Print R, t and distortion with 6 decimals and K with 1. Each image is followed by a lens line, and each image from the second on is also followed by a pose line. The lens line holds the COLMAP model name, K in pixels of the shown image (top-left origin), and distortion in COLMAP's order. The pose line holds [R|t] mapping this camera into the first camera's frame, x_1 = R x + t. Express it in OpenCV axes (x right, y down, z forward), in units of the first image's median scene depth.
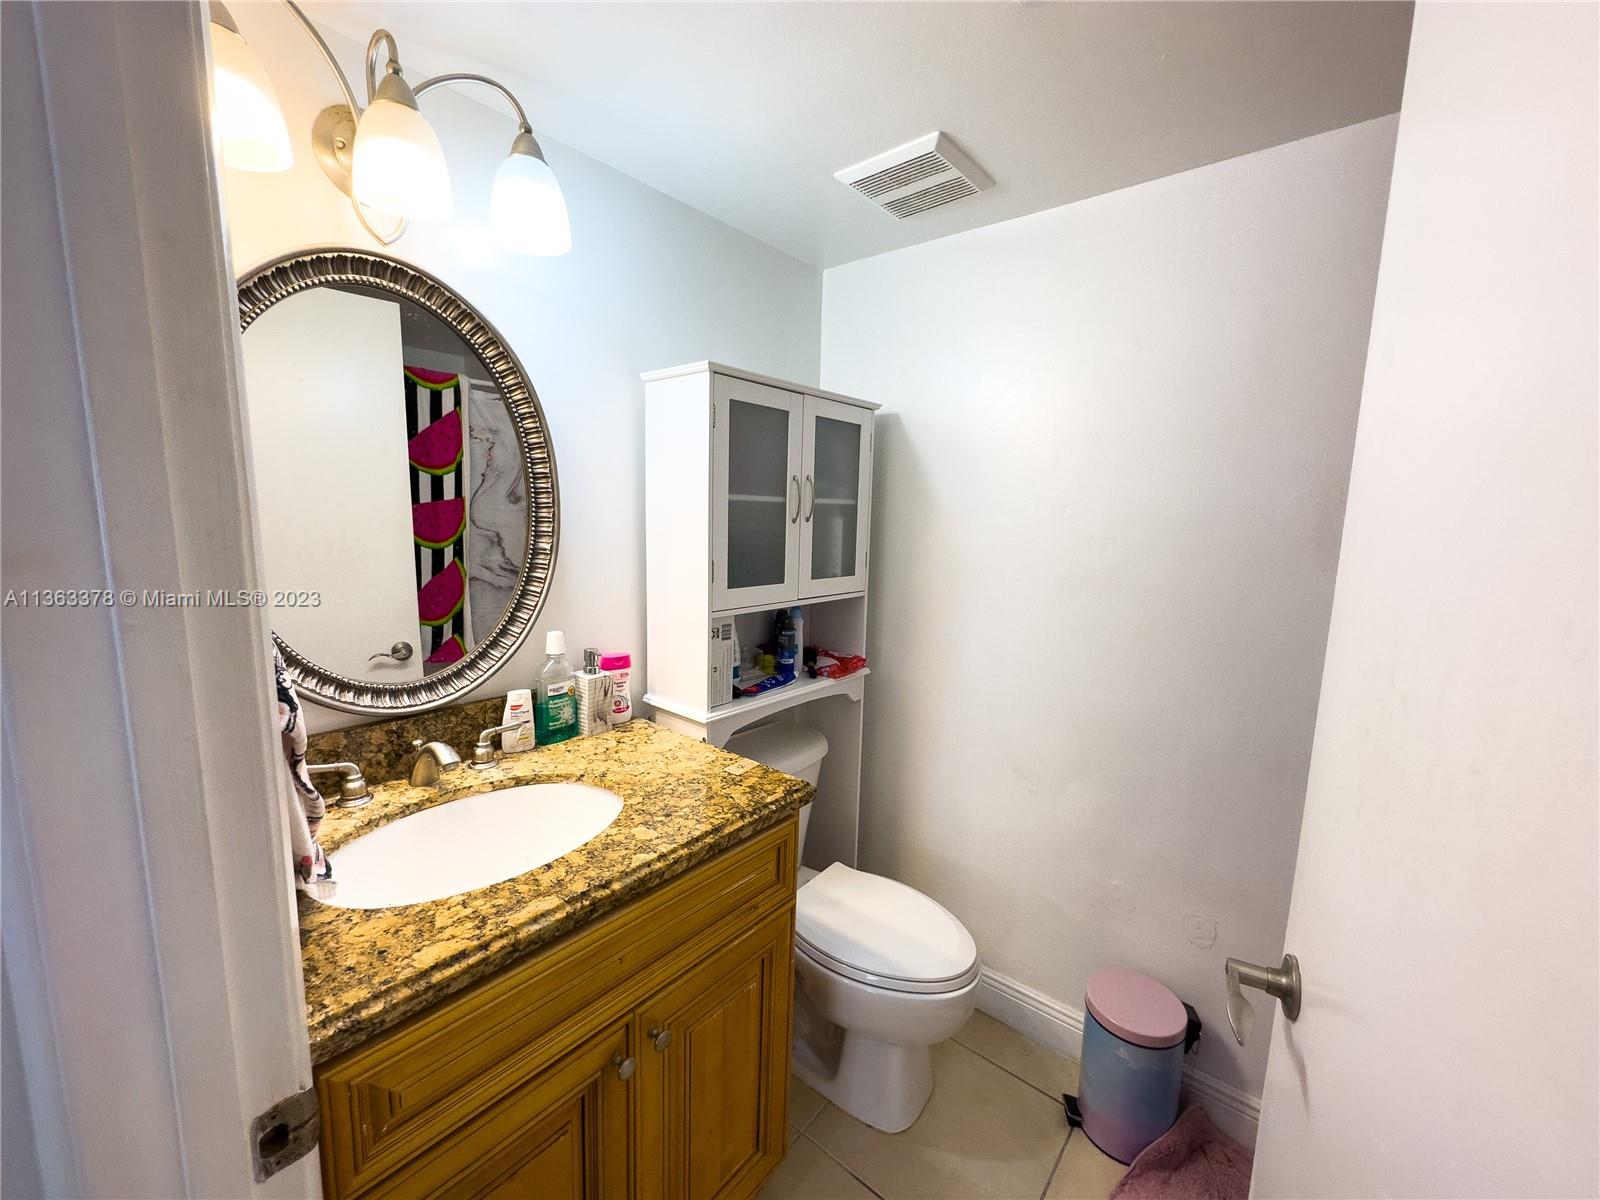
lens RADIAL K [[638.8, 0, 800.0], [0, 638.8, 600.0], [0, 0, 1]] dist [-0.012225, -0.000104]
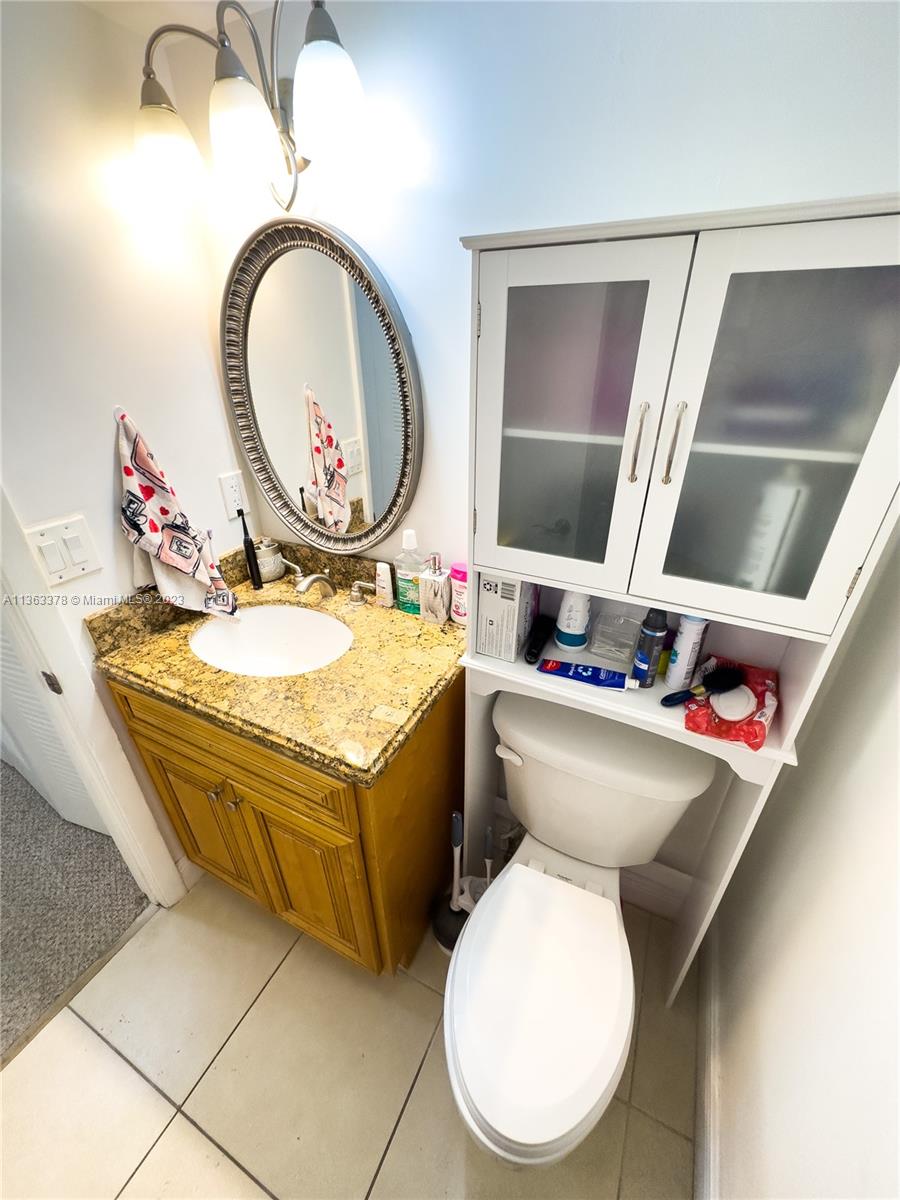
lens RADIAL K [[479.1, 0, 450.0], [0, 479.1, 600.0], [0, 0, 1]] dist [-0.012225, -0.000104]
pose [[0.231144, 0.444059, -0.865670, 0.518783], [-0.121896, 0.895971, 0.427056, -0.247462], [0.965253, 0.006811, 0.261228, 0.889002]]
